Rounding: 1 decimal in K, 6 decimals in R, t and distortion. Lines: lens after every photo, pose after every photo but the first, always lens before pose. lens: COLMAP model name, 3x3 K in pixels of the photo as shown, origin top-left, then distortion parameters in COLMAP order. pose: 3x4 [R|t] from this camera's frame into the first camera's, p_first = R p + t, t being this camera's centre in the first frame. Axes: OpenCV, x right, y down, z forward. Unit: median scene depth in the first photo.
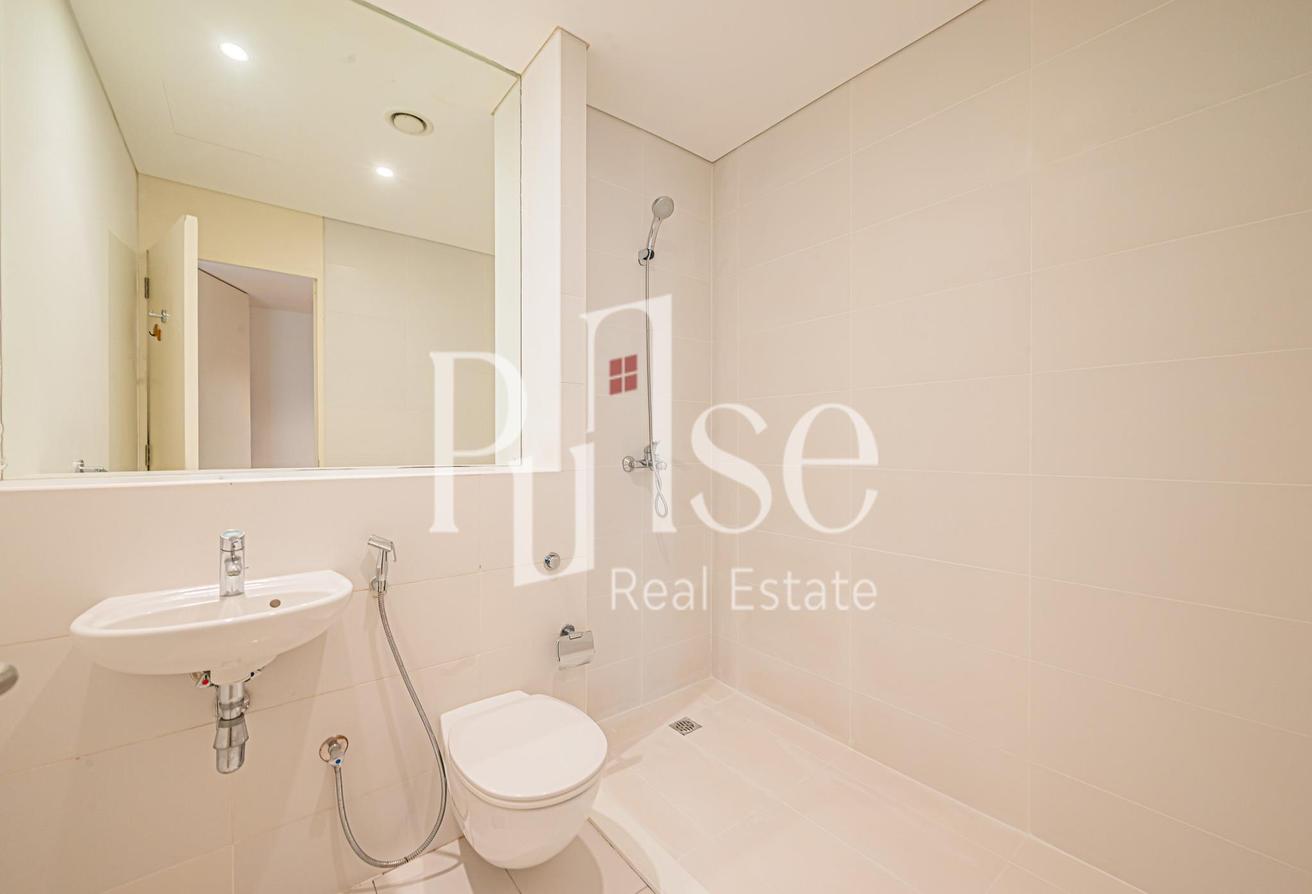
lens RADIAL K [[523.4, 0, 656.1], [0, 523.4, 449.3], [0, 0, 1]] dist [-0.001679, -0.000405]
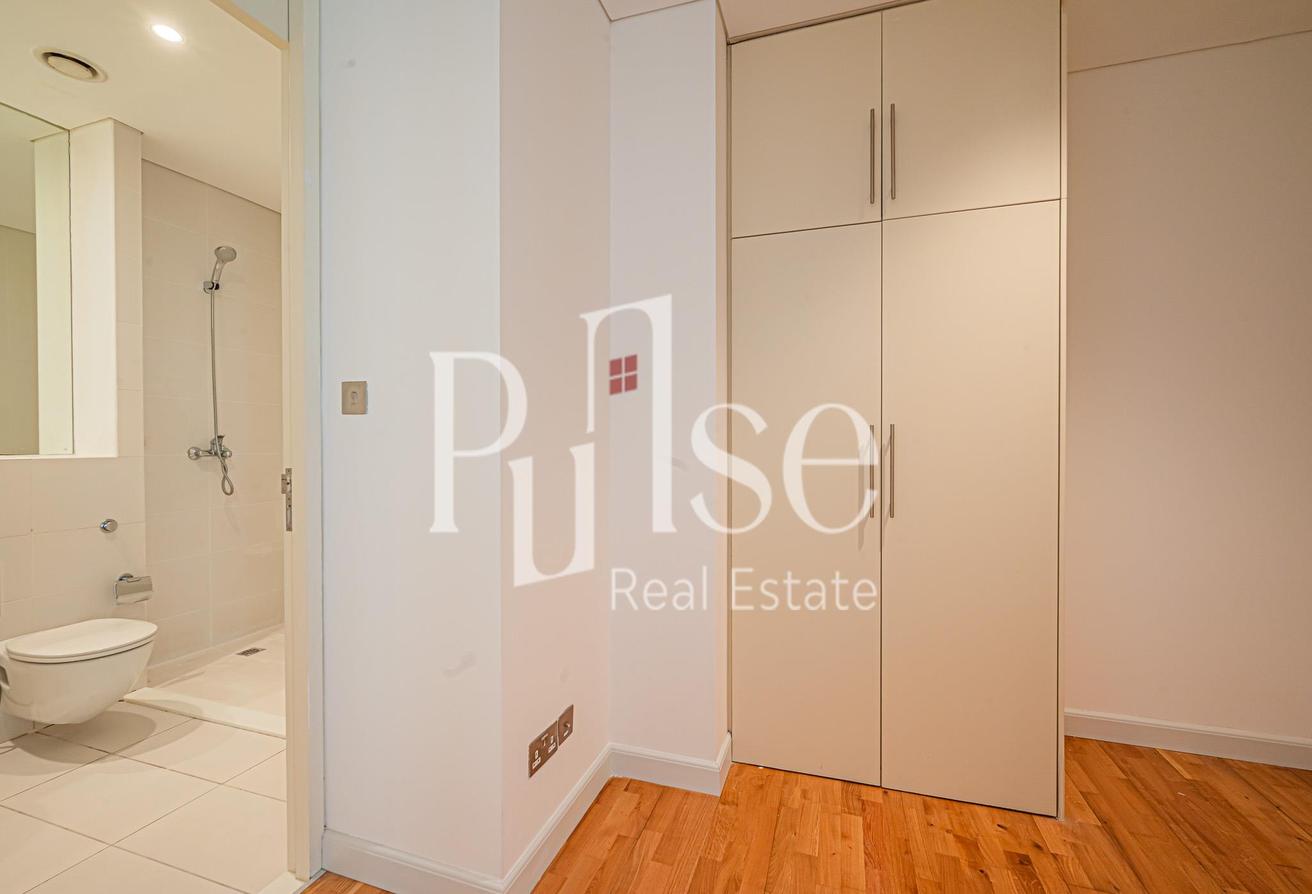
lens RADIAL K [[549.0, 0, 656.8], [0, 549.0, 448.8], [0, 0, 1]] dist [-0.001738, 0.000174]
pose [[0.834660, -0.006348, 0.550729, 0.150423], [0.000805, 0.999947, 0.010305, 0.004777], [-0.550765, -0.008158, 0.834620, -0.703998]]
